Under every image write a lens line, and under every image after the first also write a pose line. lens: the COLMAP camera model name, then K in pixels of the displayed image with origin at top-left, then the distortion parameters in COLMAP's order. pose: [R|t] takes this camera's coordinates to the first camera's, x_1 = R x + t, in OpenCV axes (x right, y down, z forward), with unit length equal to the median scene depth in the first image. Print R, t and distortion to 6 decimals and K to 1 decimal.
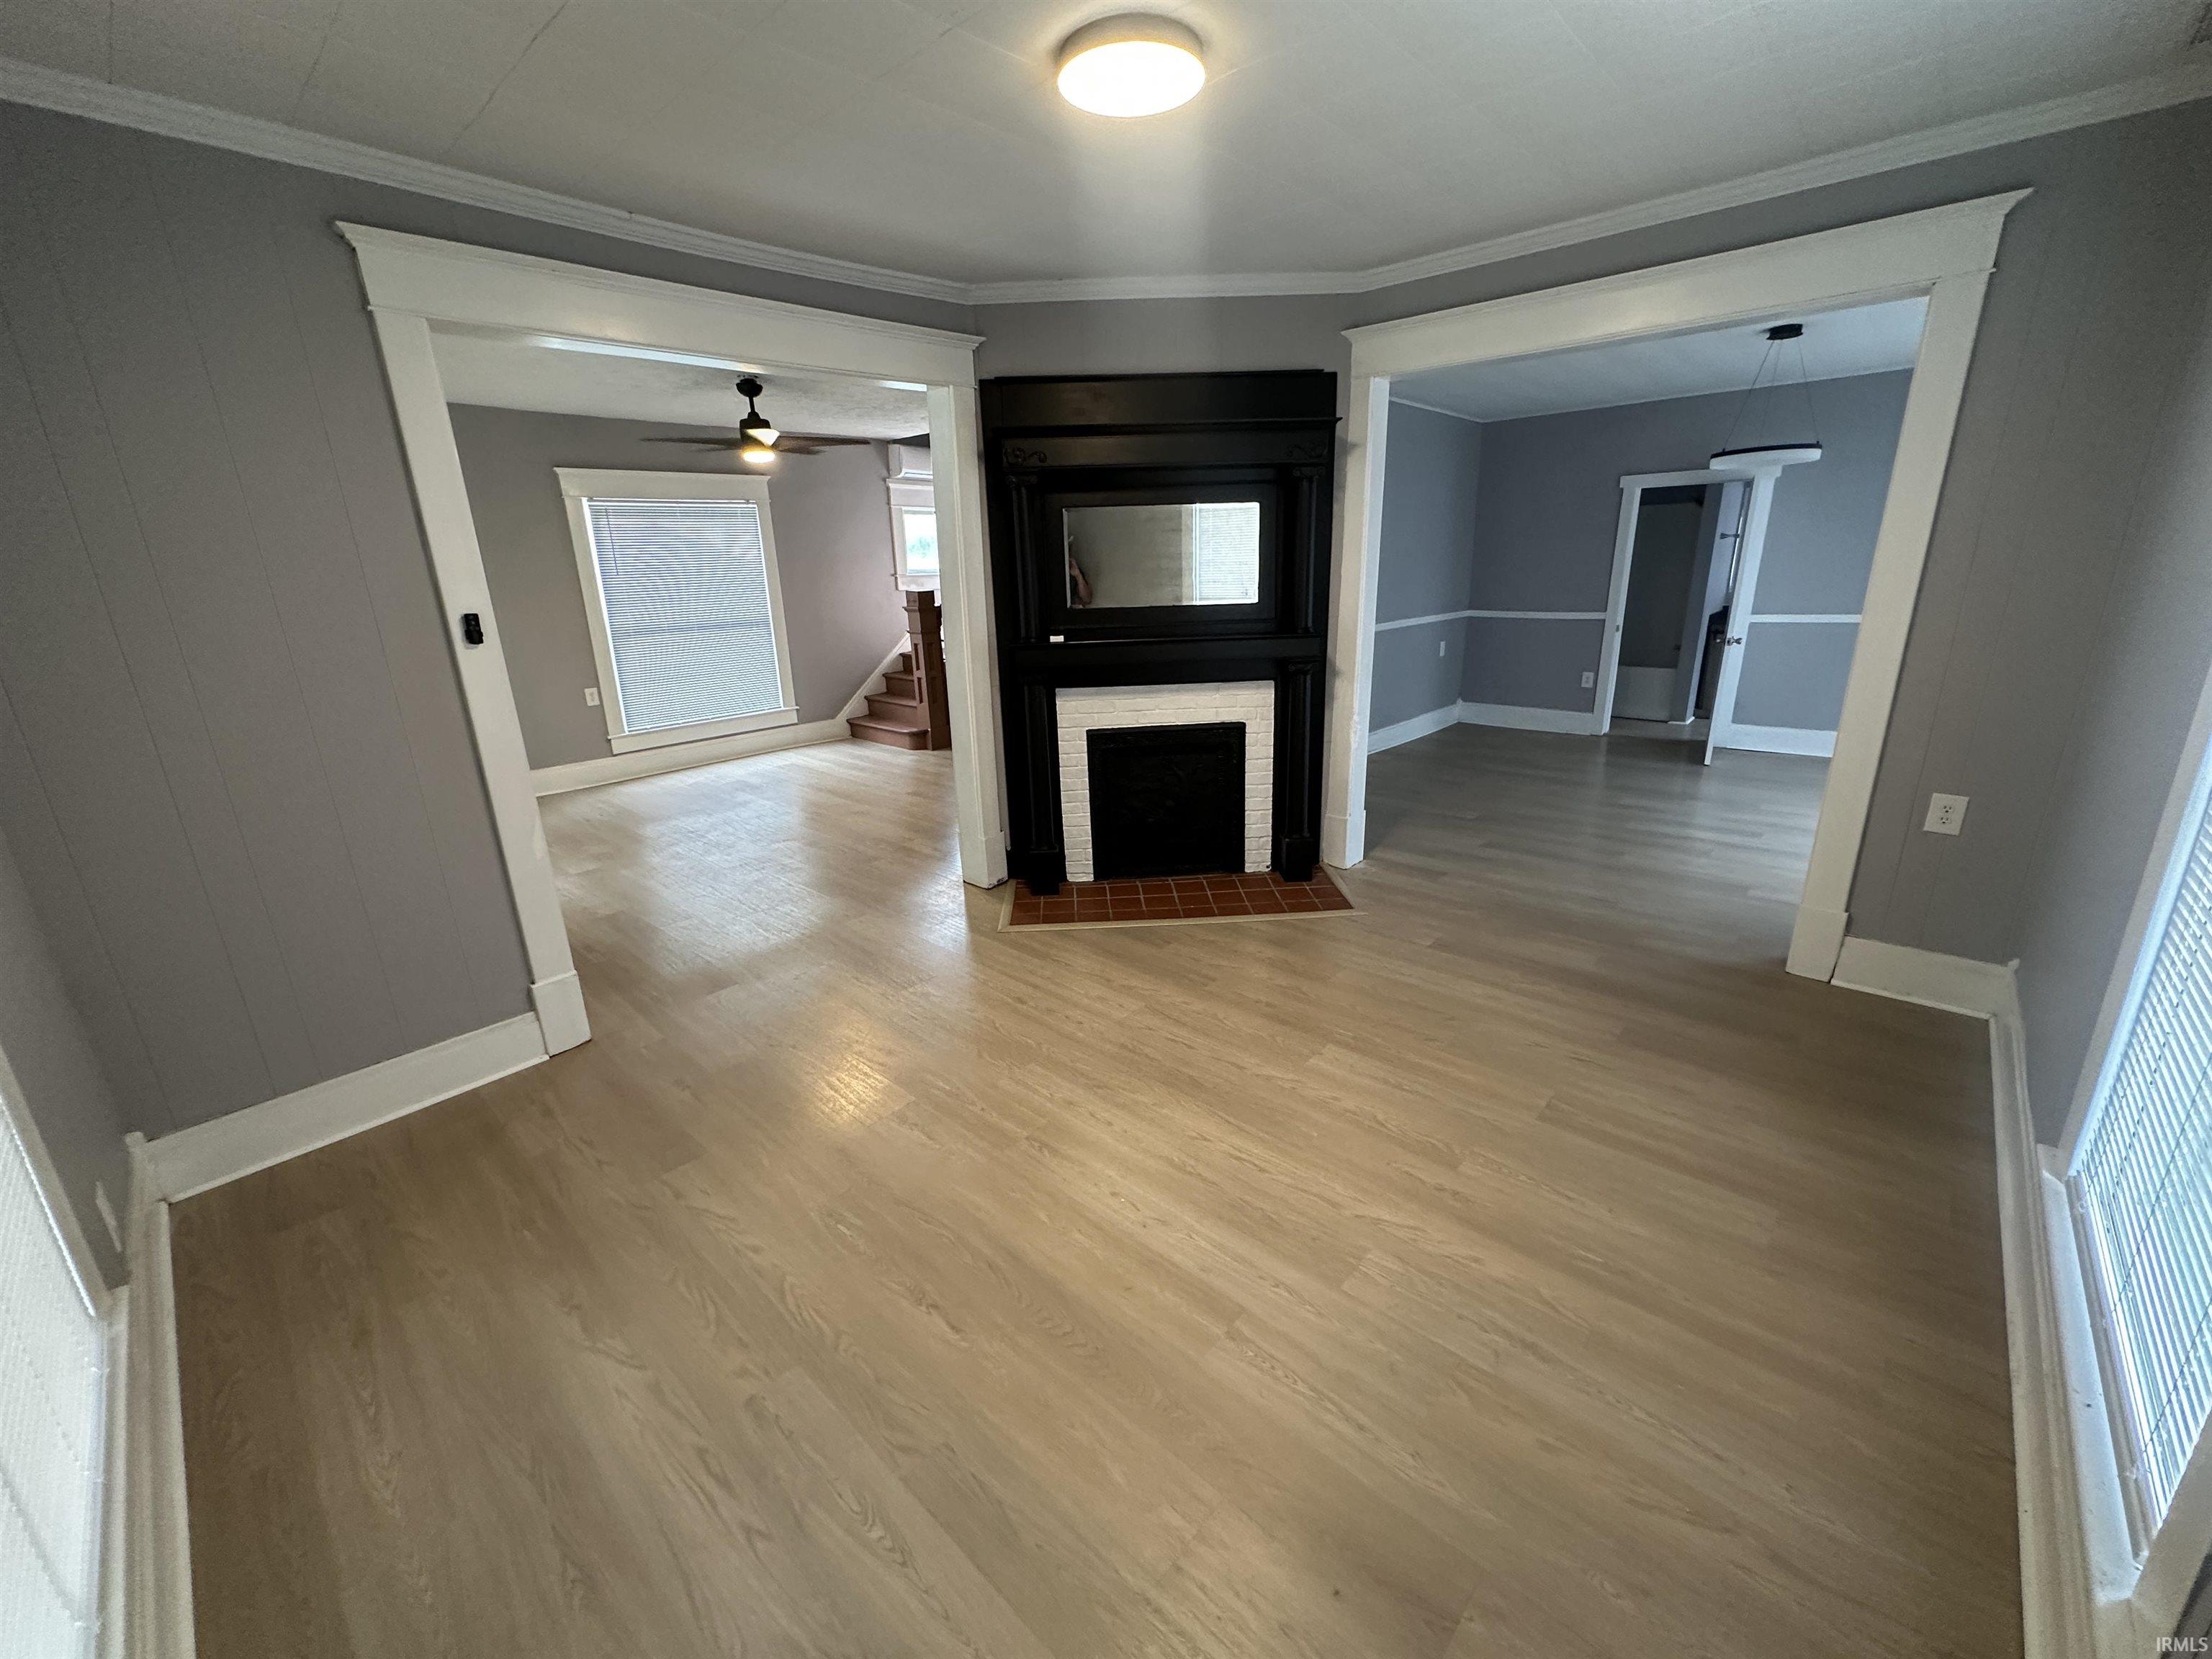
lens RADIAL K [[882.9, 0, 1107.9], [0, 882.9, 827.6], [0, 0, 1]] dist [-0.000919, 0.000039]
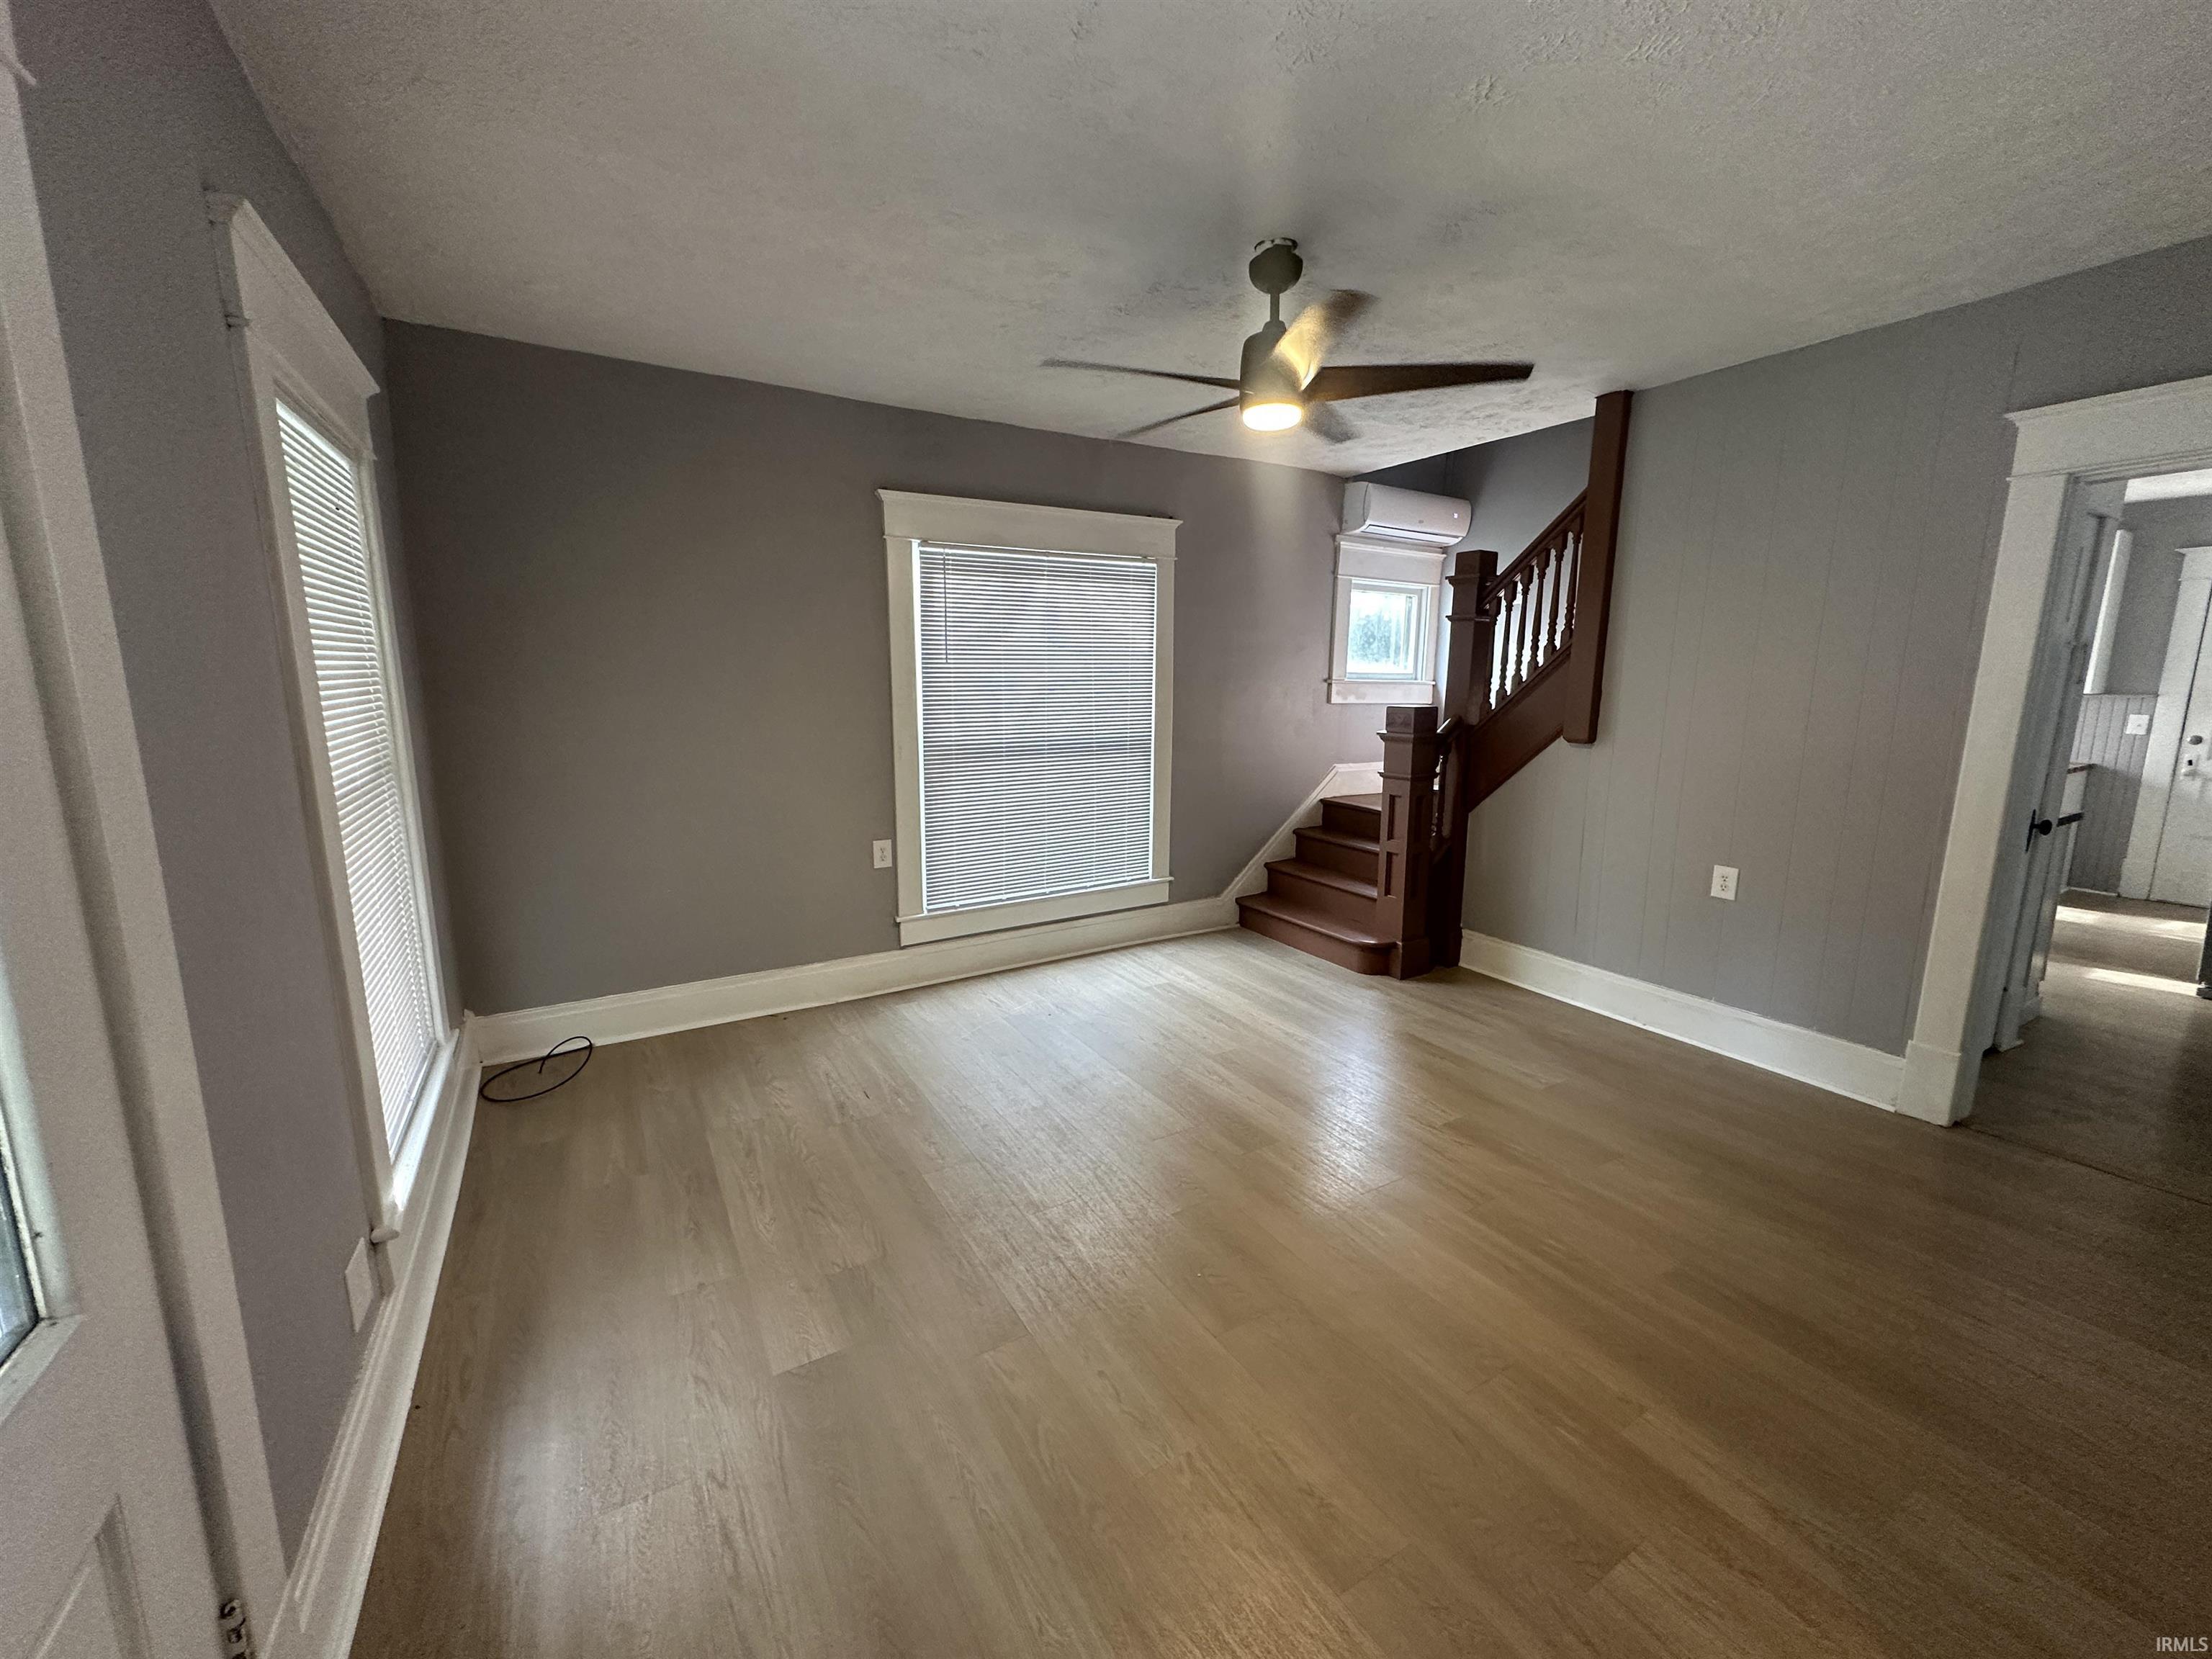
lens RADIAL K [[882.9, 0, 1107.9], [0, 882.9, 827.6], [0, 0, 1]] dist [-0.000919, 0.000039]
pose [[0.959325, 0.079820, -0.270784, -0.233868], [-0.112353, 0.987909, -0.106831, -0.102427], [0.258983, 0.132909, 0.956694, 0.391578]]
